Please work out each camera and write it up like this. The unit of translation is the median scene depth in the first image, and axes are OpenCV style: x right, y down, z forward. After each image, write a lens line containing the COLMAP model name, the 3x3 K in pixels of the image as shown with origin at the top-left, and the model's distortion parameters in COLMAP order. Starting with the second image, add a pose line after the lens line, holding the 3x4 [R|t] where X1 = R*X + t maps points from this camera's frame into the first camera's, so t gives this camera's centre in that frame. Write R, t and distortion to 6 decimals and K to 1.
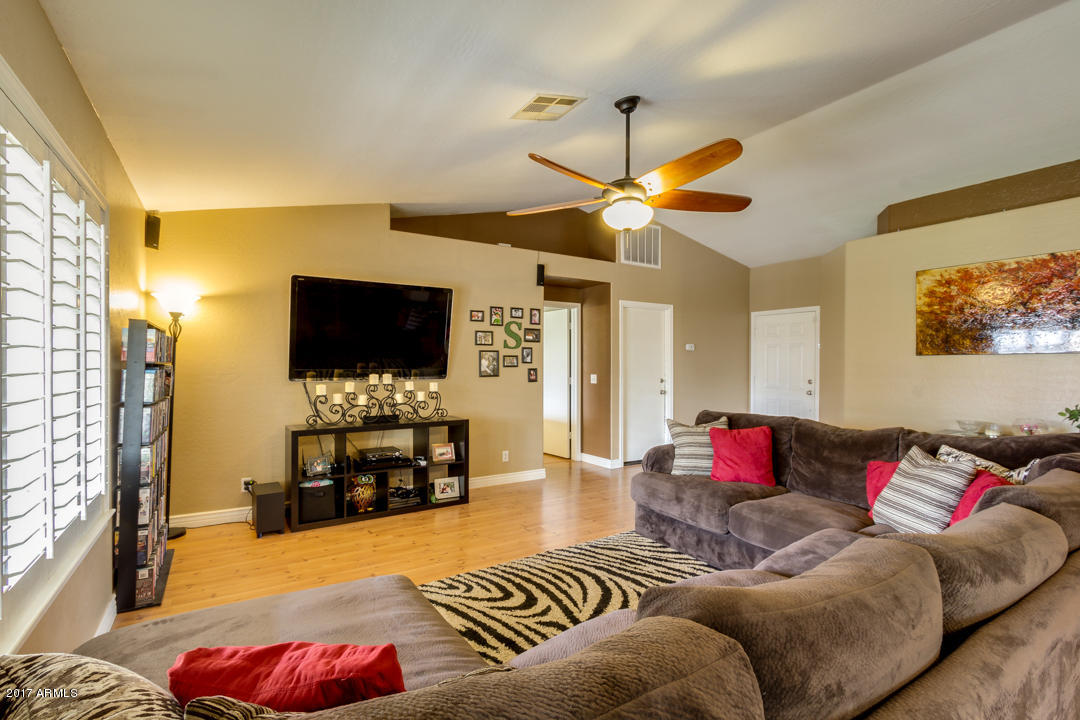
lens RADIAL K [[493.7, 0, 533.5], [0, 493.7, 361.8], [0, 0, 1]] dist [-0.002063, -0.000647]
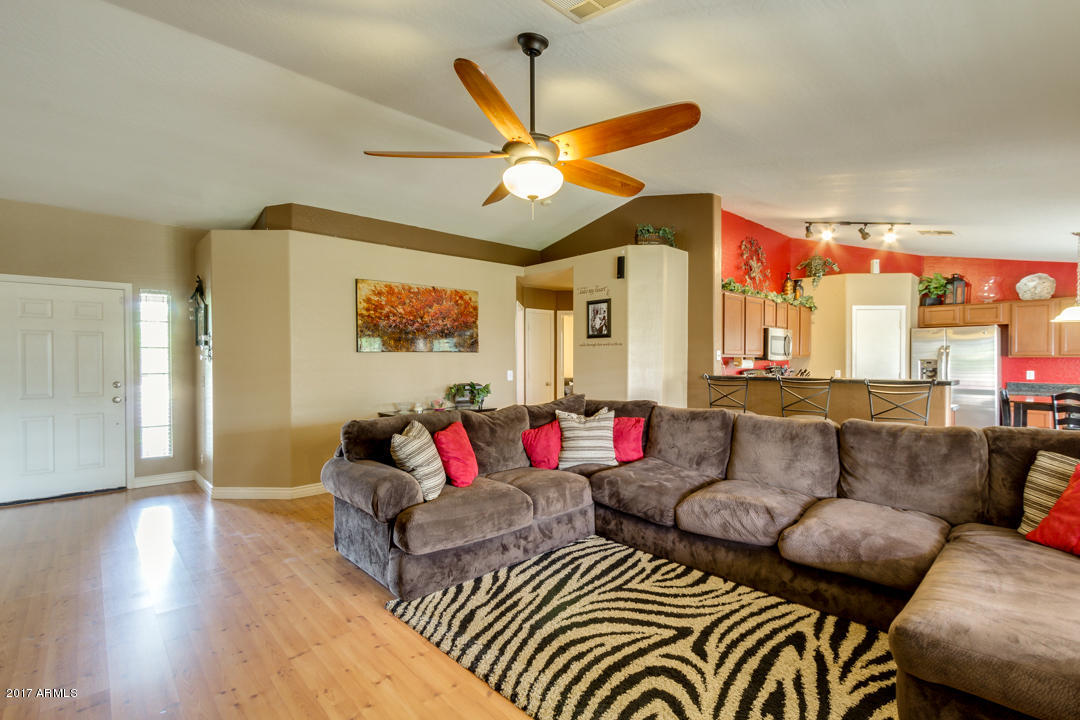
lens RADIAL K [[493.7, 0, 543.1], [0, 493.7, 359.0], [0, 0, 1]] dist [-0.002063, -0.000647]
pose [[-0.186110, -0.001897, 0.982527, -0.623652], [-0.000271, 0.999998, 0.001880, 0.001394], [-0.982529, 0.000084, -0.186110, 1.141138]]
